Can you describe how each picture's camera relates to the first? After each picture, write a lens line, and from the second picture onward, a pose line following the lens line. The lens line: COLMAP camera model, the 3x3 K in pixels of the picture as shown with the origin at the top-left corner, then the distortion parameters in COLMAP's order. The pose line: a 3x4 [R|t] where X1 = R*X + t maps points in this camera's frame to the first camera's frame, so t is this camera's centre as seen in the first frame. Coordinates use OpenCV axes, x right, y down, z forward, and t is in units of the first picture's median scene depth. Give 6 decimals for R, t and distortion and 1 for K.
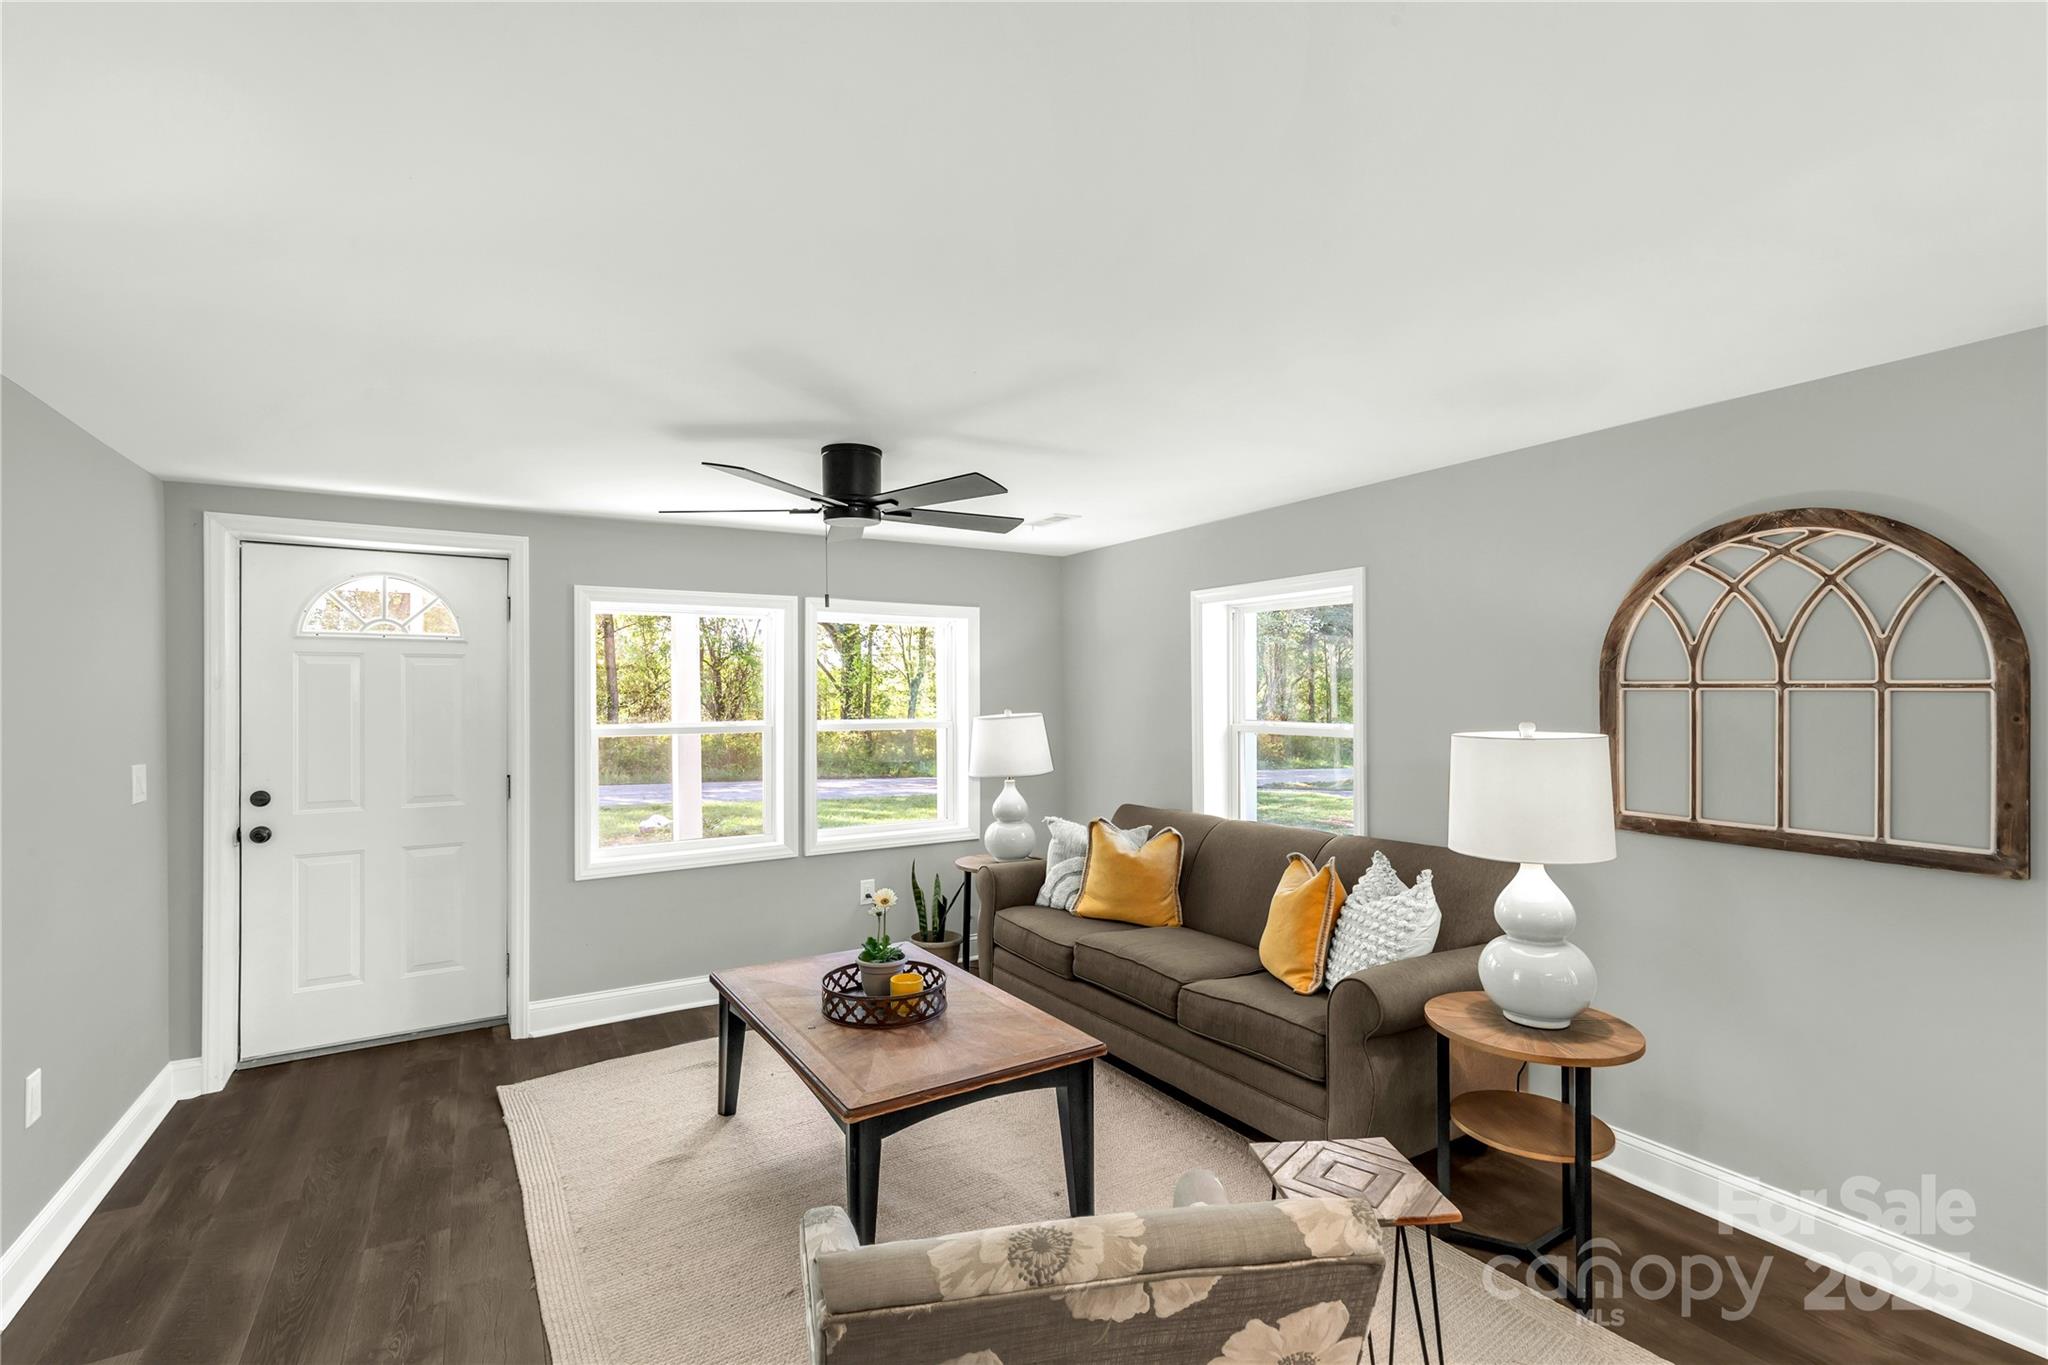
lens RADIAL K [[912.8, 0, 1021.8], [0, 912.8, 686.6], [0, 0, 1]] dist [0.003160, 0.001413]
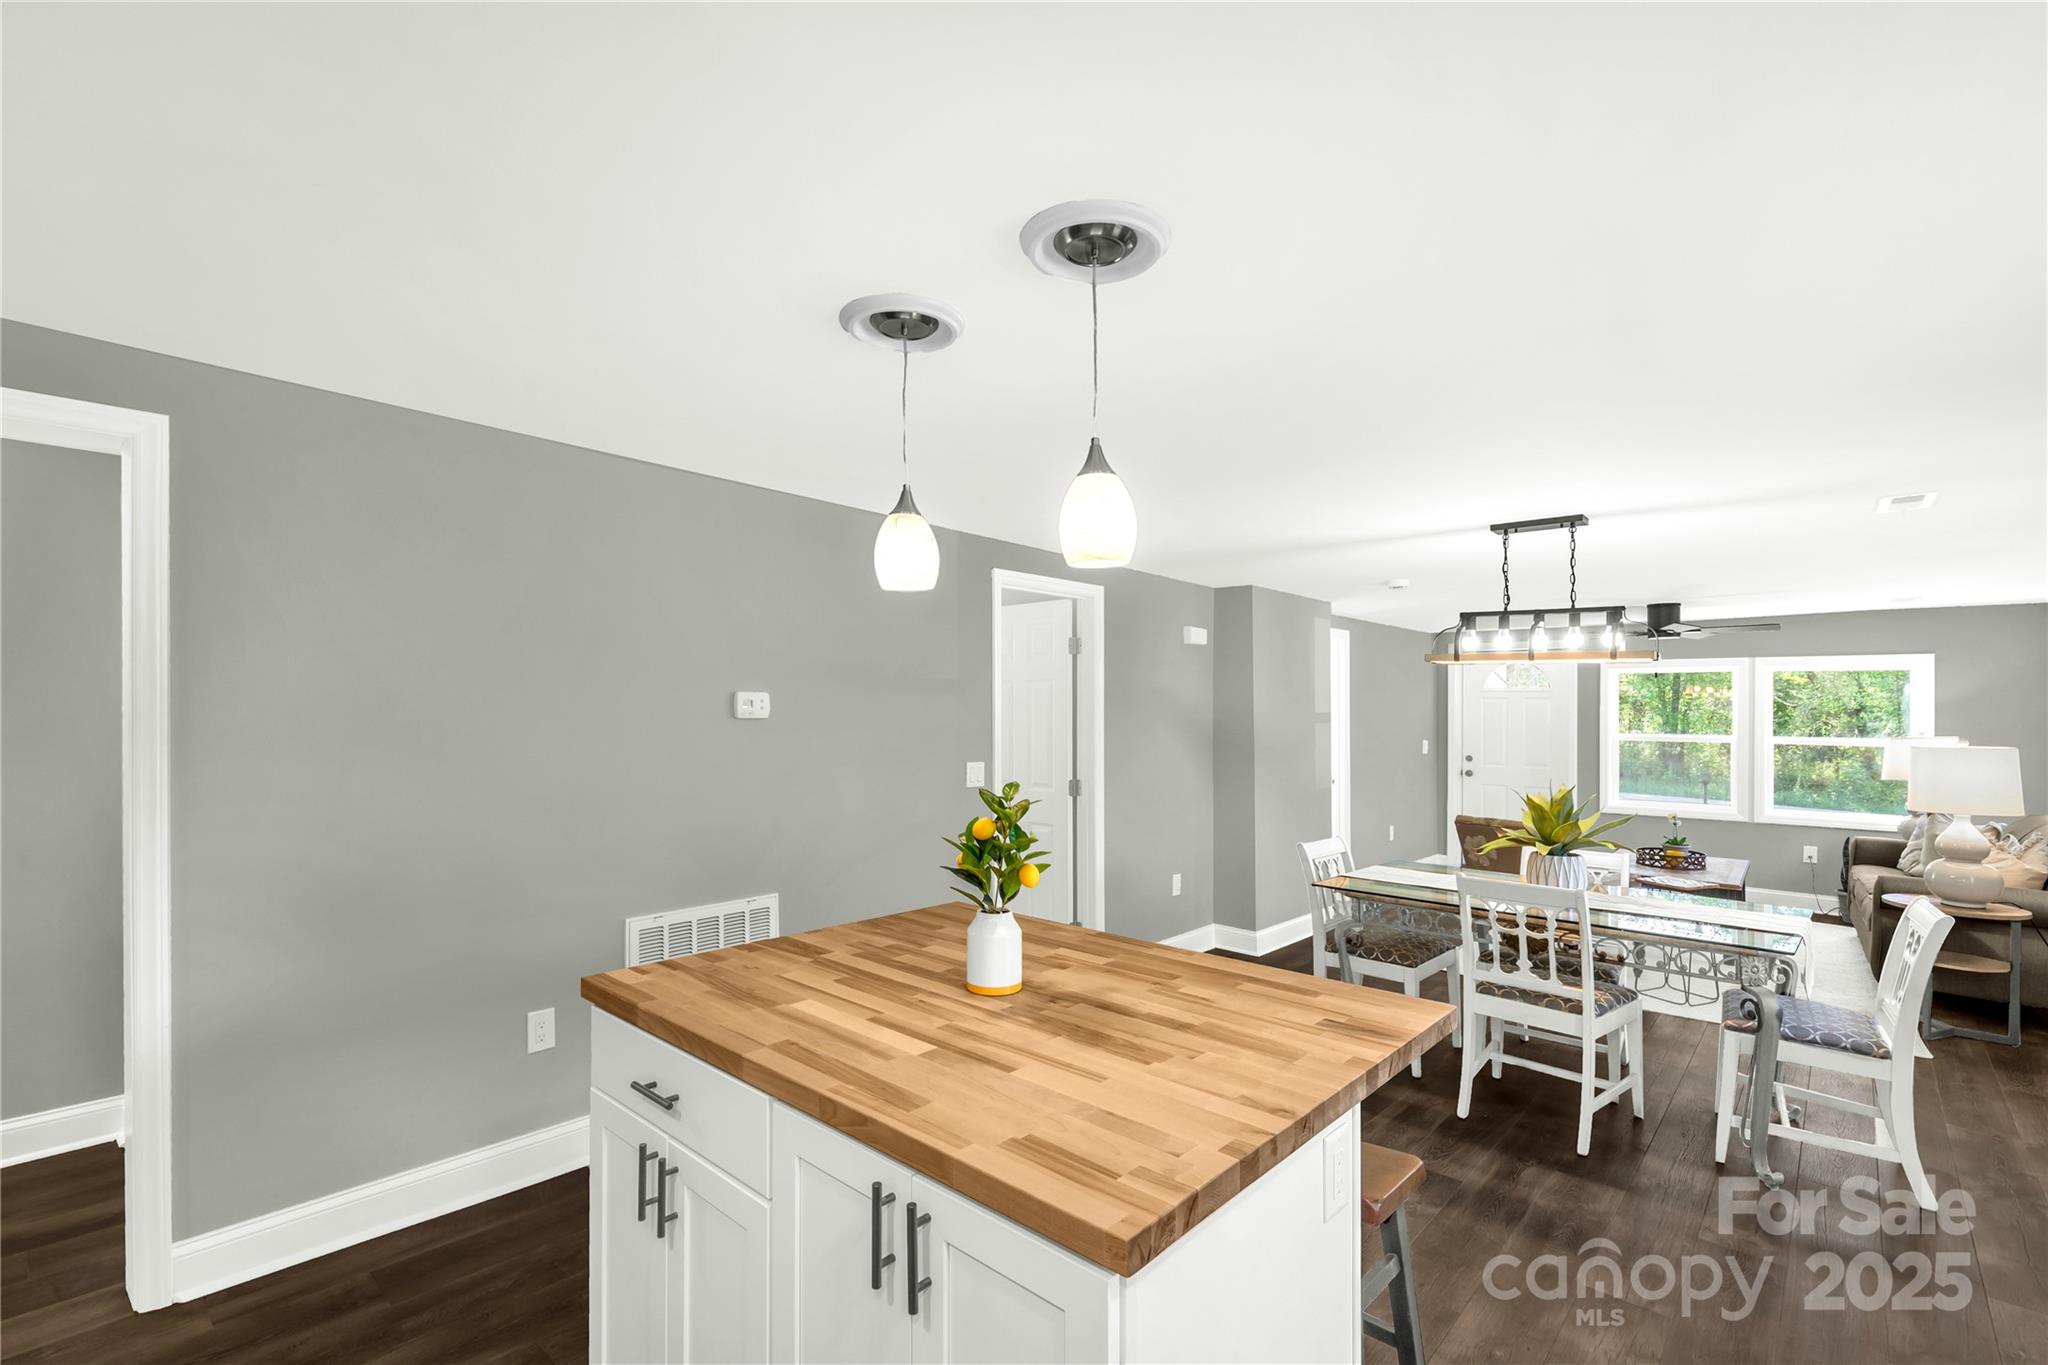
lens RADIAL K [[912.8, 0, 1024.4], [0, 912.8, 719.8], [0, 0, 1]] dist [0.003160, 0.001413]
pose [[0.309240, 0.014112, -0.950879, 1.078505], [0.000432, 0.999888, 0.014980, -0.016277], [0.950984, -0.005044, 0.309200, -0.846264]]
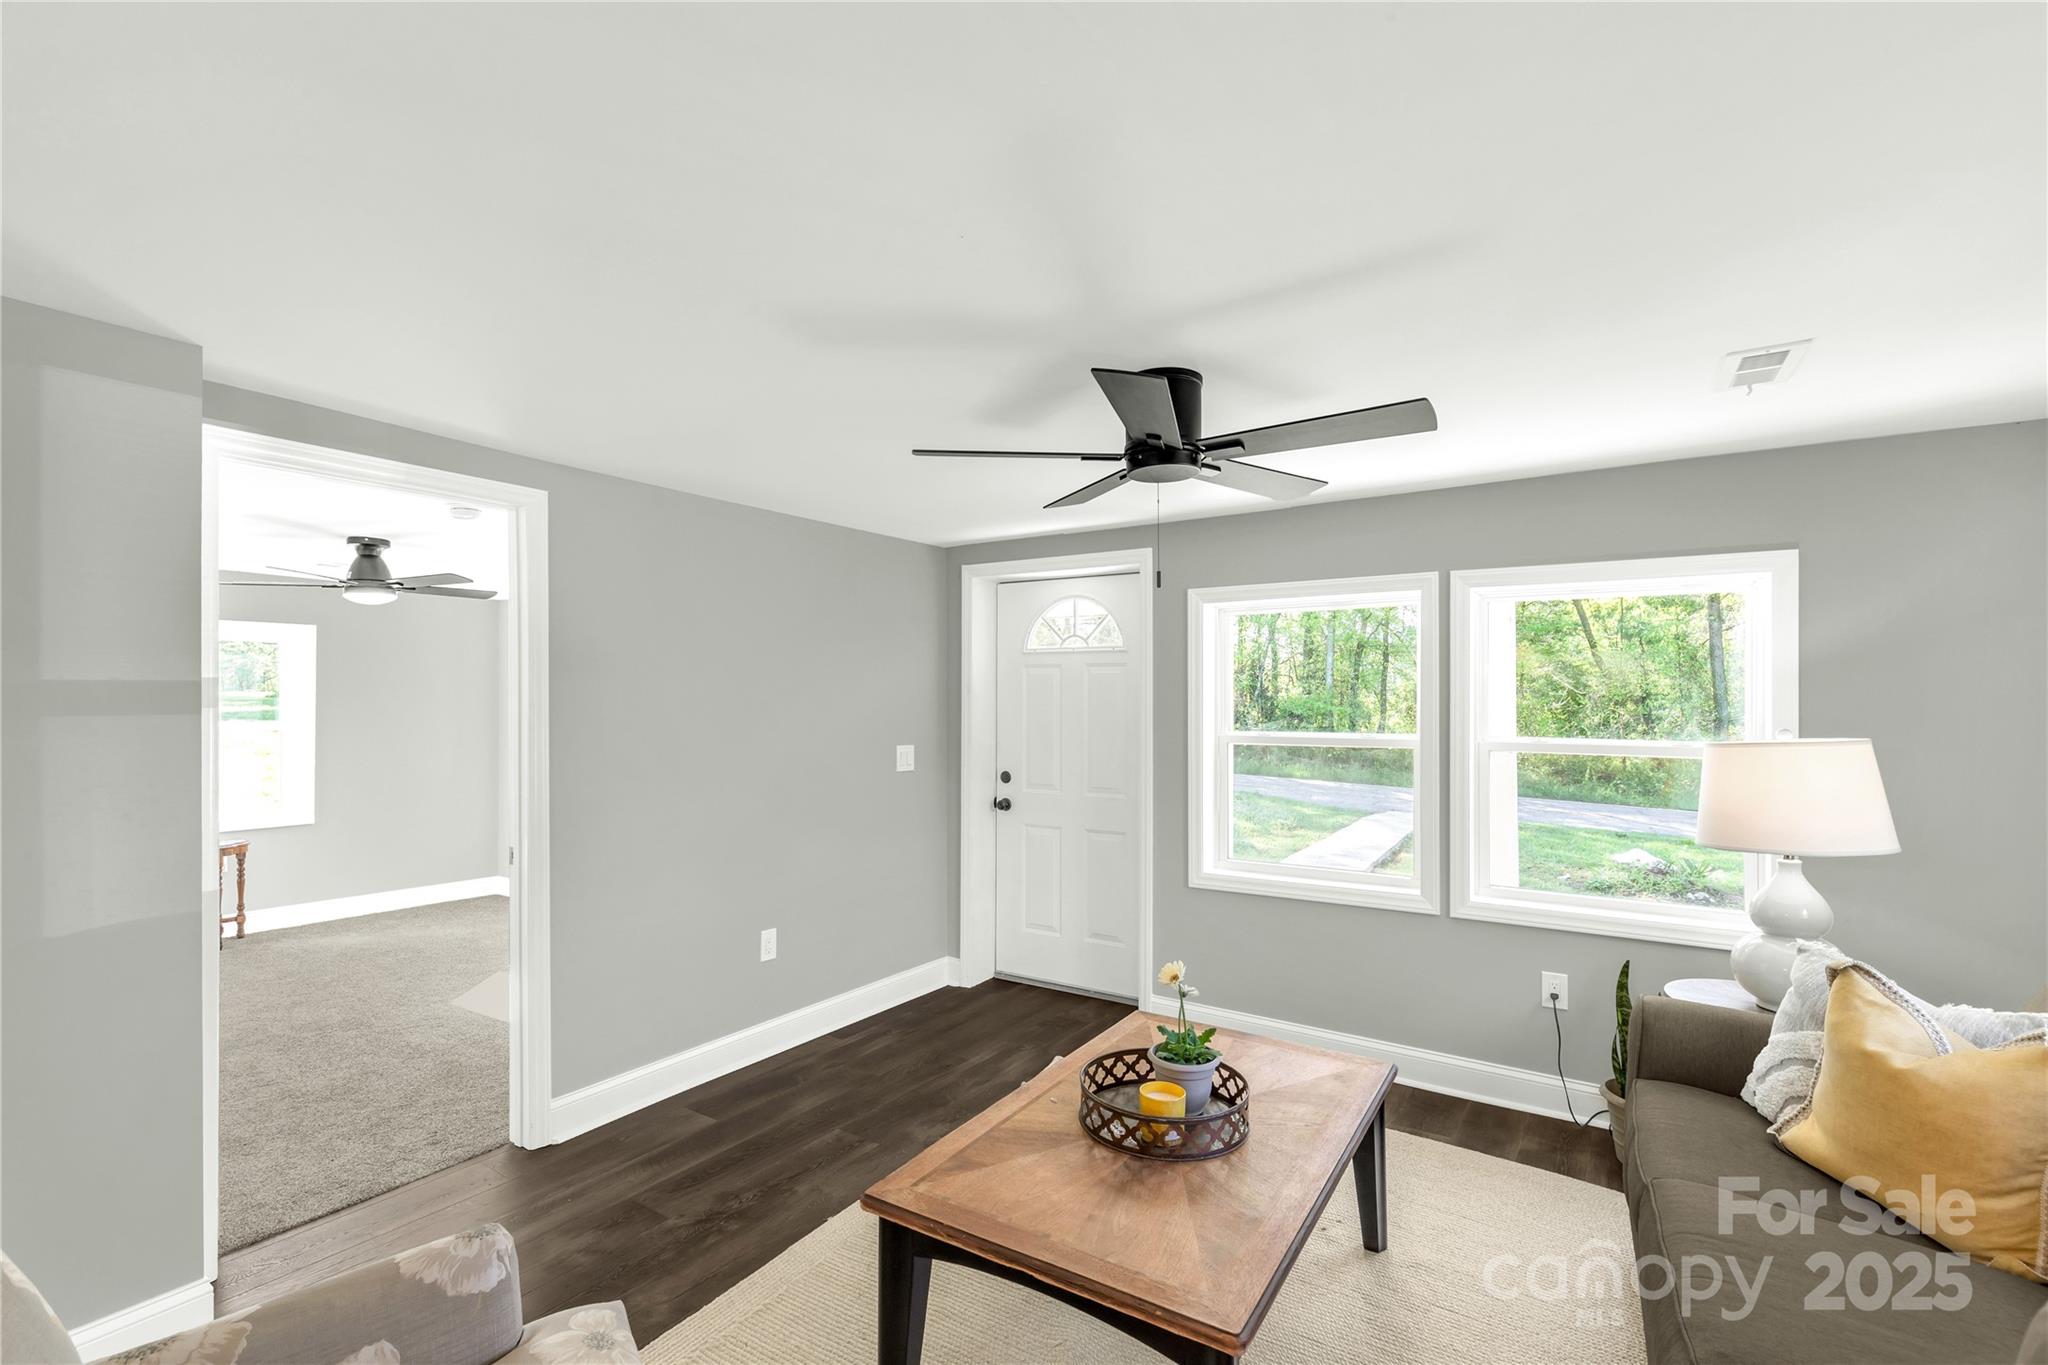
lens RADIAL K [[912.8, 0, 1009.4], [0, 912.8, 693.2], [0, 0, 1]] dist [0.003160, 0.001413]
pose [[0.431465, -0.002961, -0.902125, 0.352189], [0.000192, 0.999995, -0.003191, 0.005734], [0.902129, 0.001204, 0.431464, 0.430892]]
